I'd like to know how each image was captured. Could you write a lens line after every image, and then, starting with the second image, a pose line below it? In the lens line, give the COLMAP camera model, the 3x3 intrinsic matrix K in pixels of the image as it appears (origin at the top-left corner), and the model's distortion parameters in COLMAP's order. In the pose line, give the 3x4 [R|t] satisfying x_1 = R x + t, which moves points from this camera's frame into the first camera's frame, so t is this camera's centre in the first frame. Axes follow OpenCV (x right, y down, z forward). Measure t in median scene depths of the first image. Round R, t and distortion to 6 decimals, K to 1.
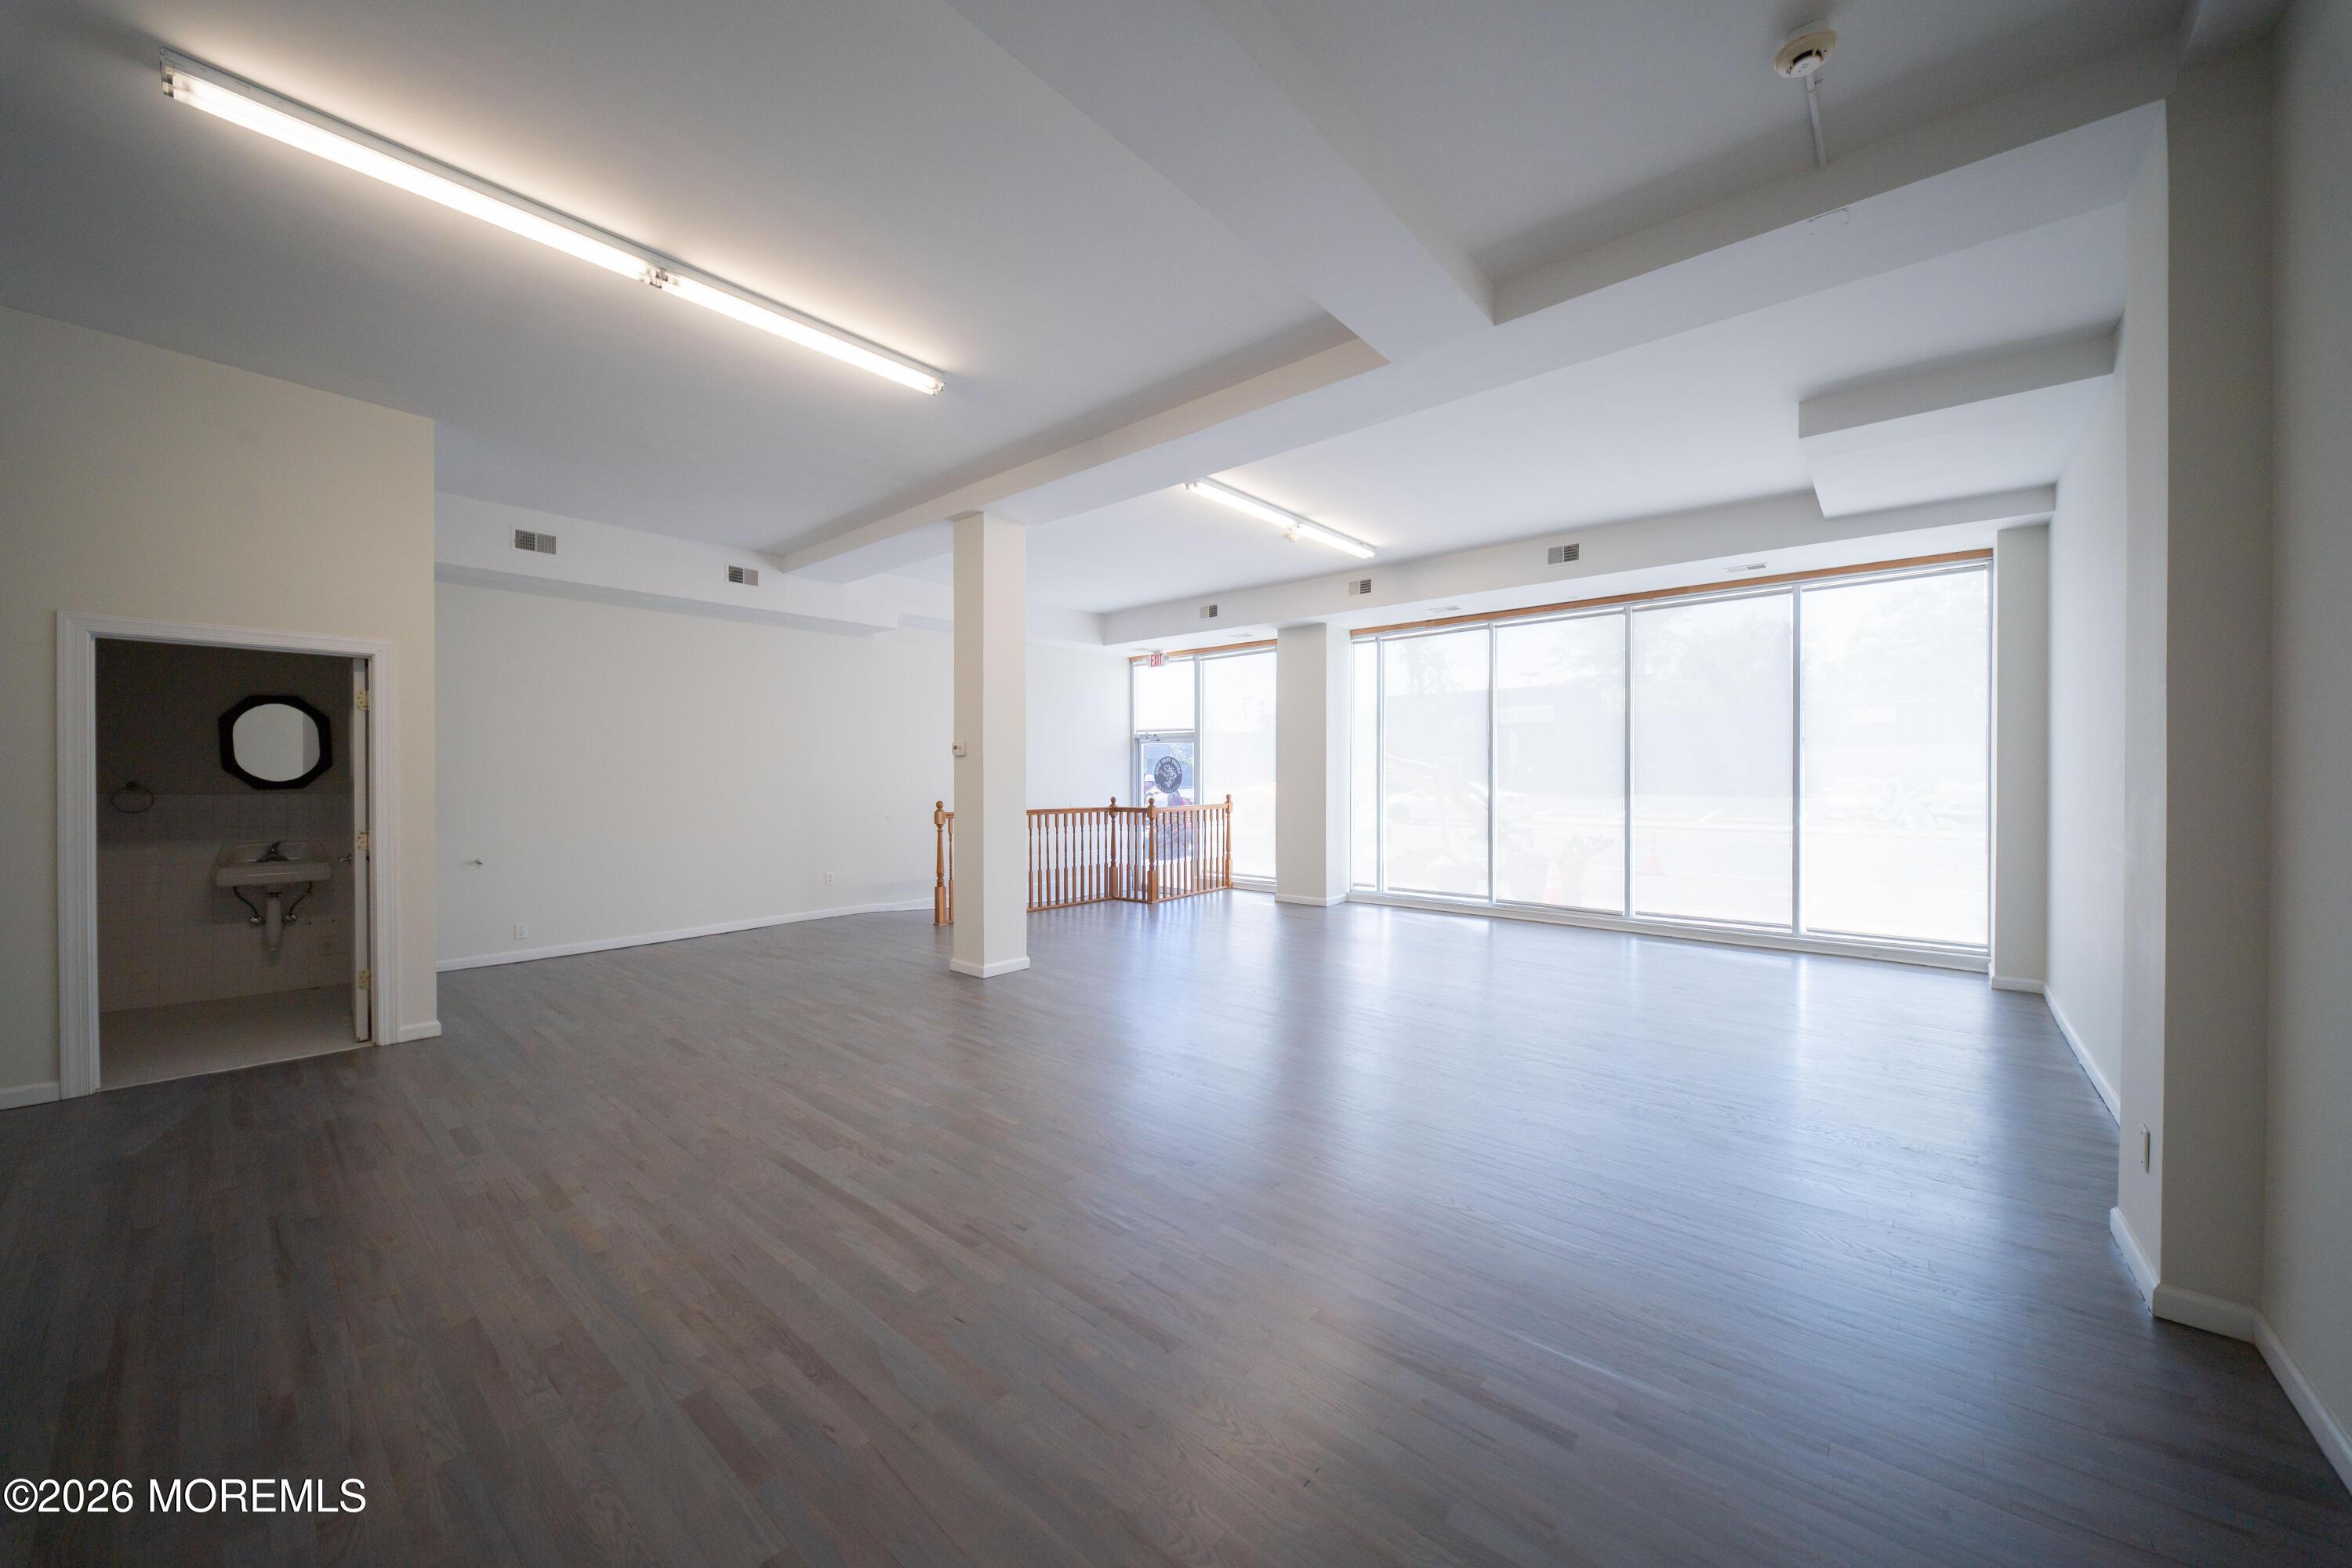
lens RADIAL K [[830.5, 0, 1182.9], [0, 830.5, 775.9], [0, 0, 1]] dist [0.000410, -0.000114]
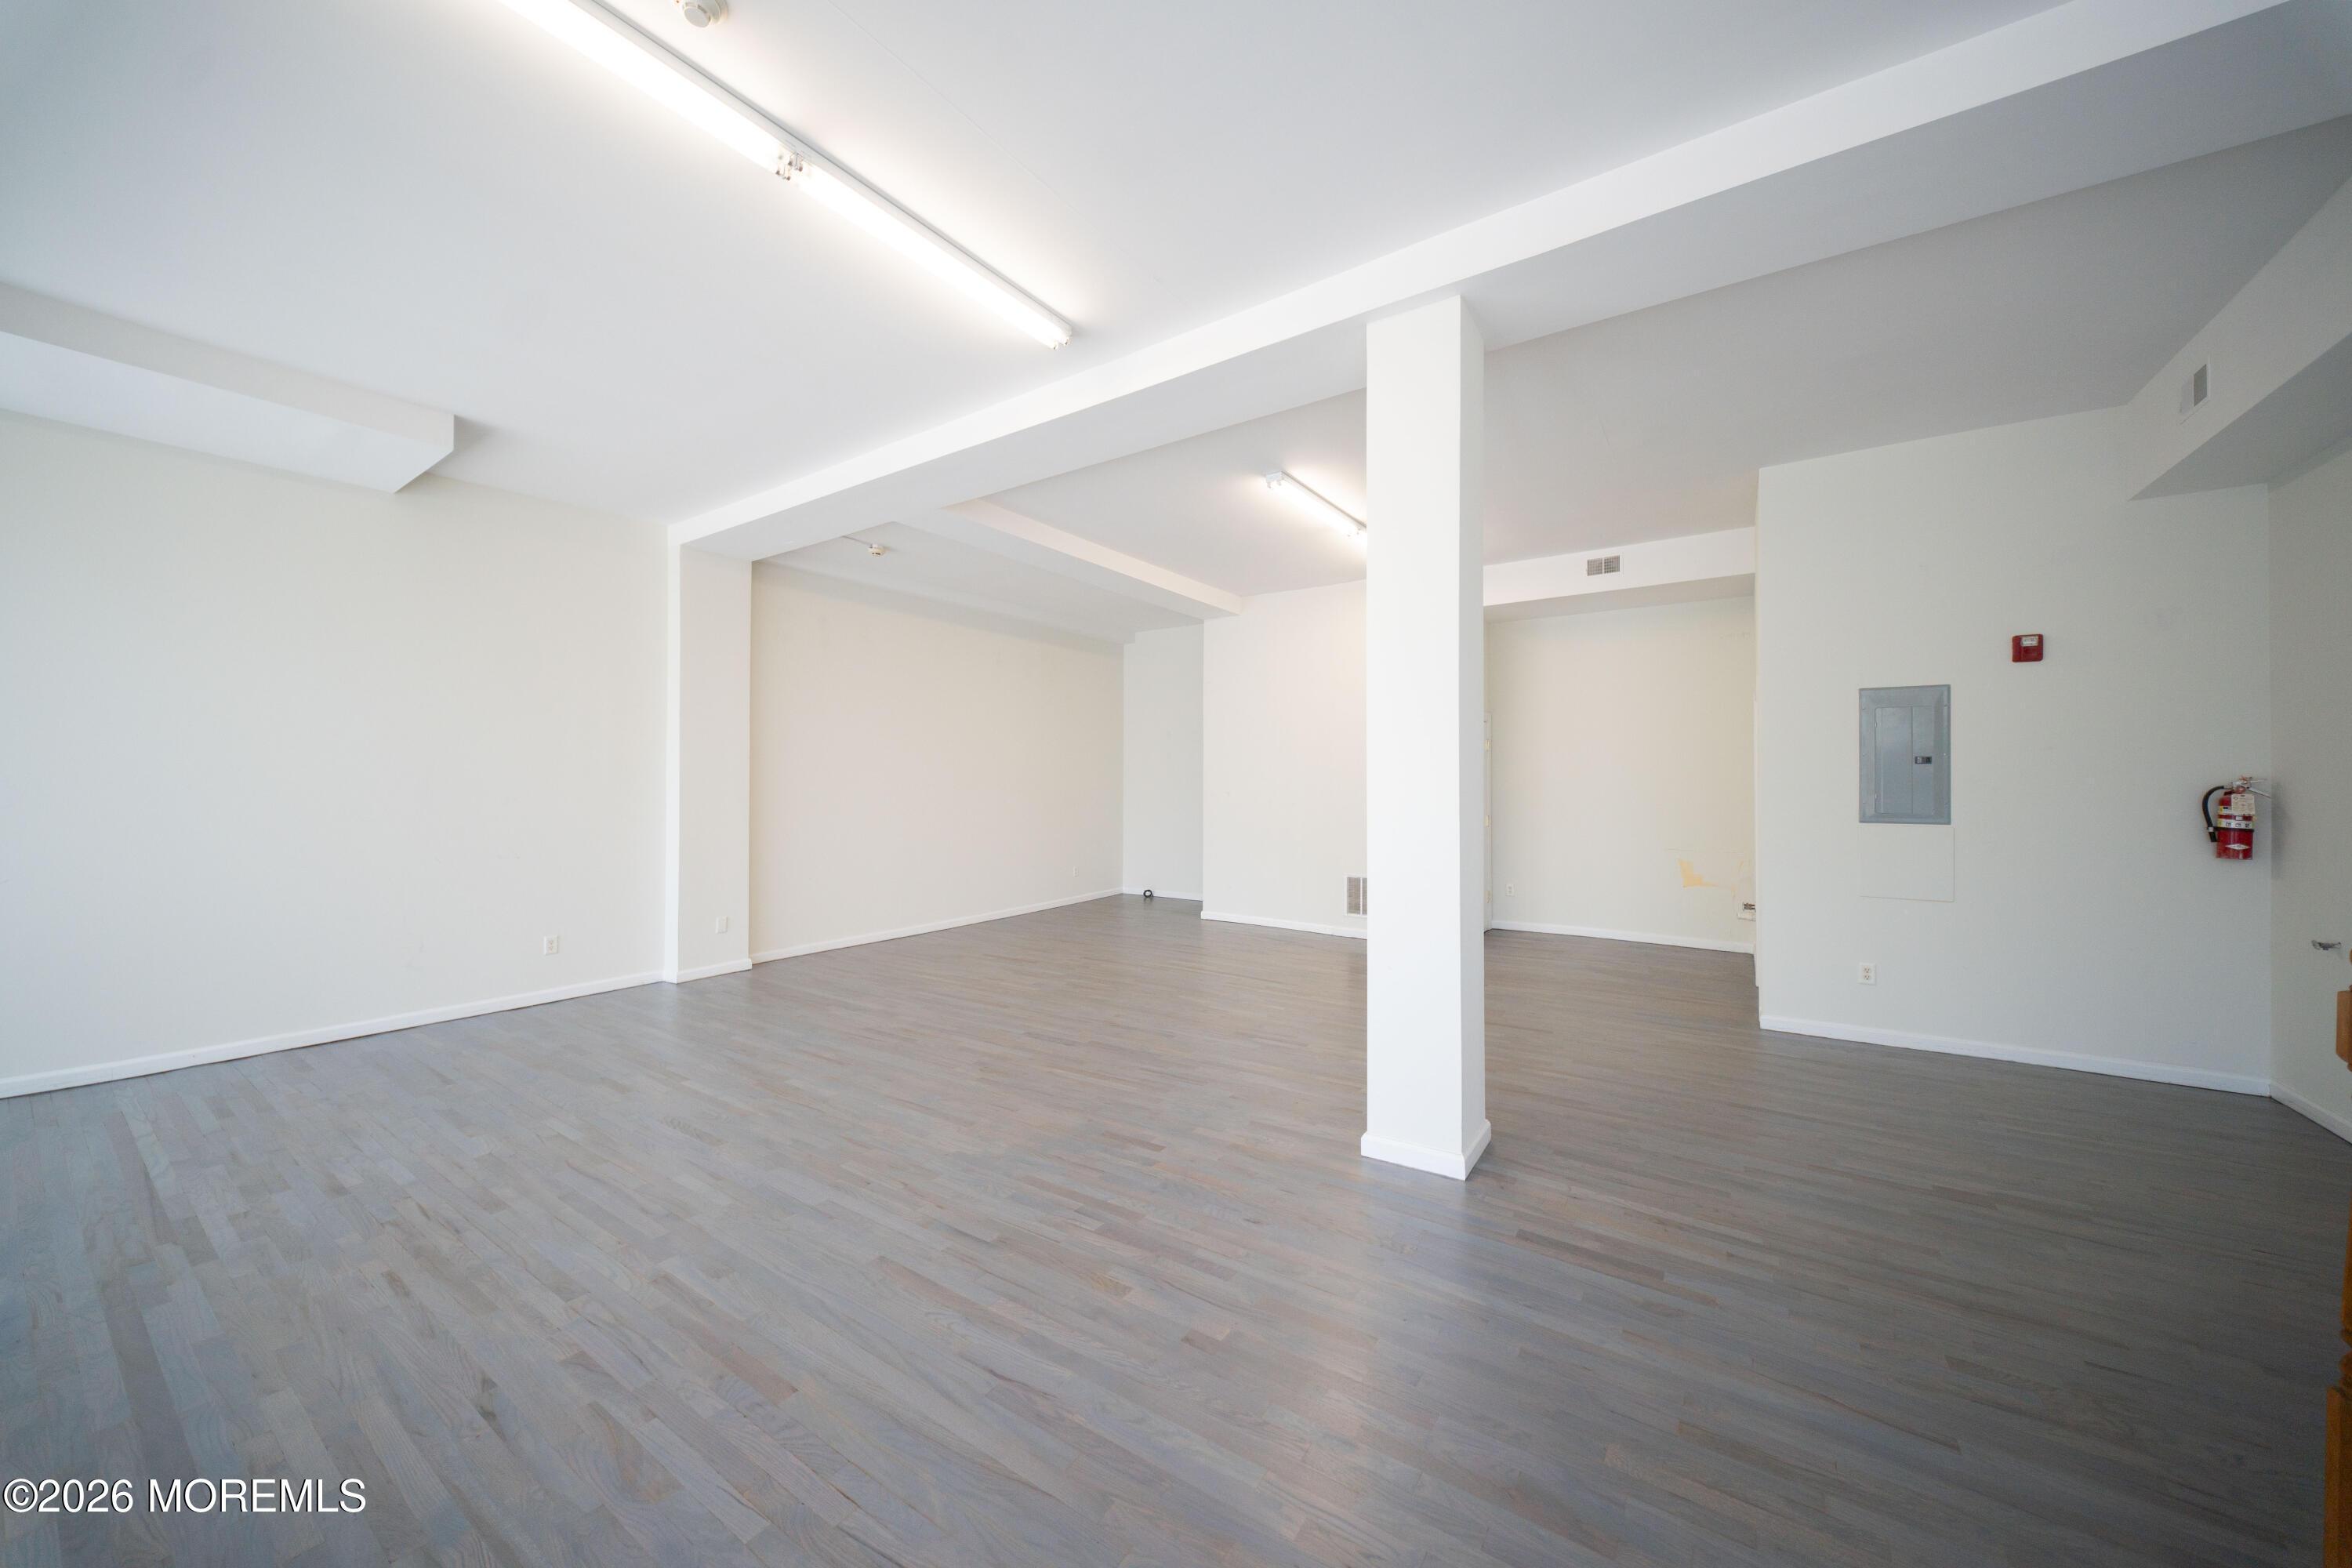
lens RADIAL K [[819.2, 0, 1189.5], [0, 819.2, 782.2], [0, 0, 1]] dist [0.000991, -0.002823]
pose [[-0.992883, -0.001110, -0.119093, -0.012790], [-0.000905, 0.999998, -0.001775, -0.007341], [0.119094, -0.001654, -0.992882, 1.589399]]
